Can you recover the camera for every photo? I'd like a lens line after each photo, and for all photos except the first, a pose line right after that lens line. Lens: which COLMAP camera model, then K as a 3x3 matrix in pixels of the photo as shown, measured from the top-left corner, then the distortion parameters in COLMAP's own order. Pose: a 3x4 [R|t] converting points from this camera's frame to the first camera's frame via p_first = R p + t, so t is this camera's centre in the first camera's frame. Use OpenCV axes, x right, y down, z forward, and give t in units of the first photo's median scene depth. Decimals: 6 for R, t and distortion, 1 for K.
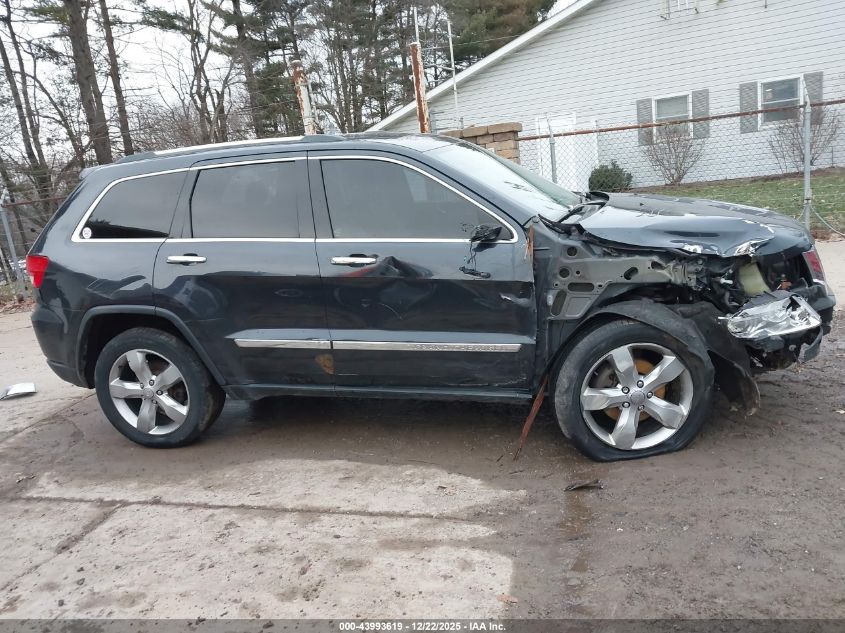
lens RADIAL K [[693.7, 0, 416.6], [0, 693.7, 293.7], [0, 0, 1]] dist [0.006976, -0.005362]
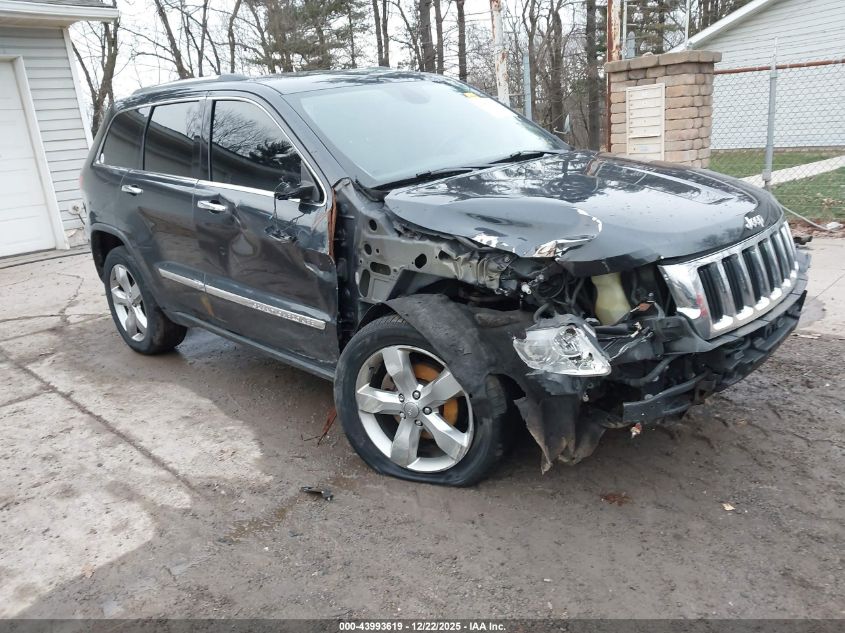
lens RADIAL K [[693.7, 0, 416.6], [0, 693.7, 293.7], [0, 0, 1]] dist [0.006976, -0.005362]
pose [[0.859345, 0.164596, -0.484184, 0.700330], [-0.112914, 0.984491, 0.134268, -0.099277], [0.498775, -0.060712, 0.864603, 0.298342]]
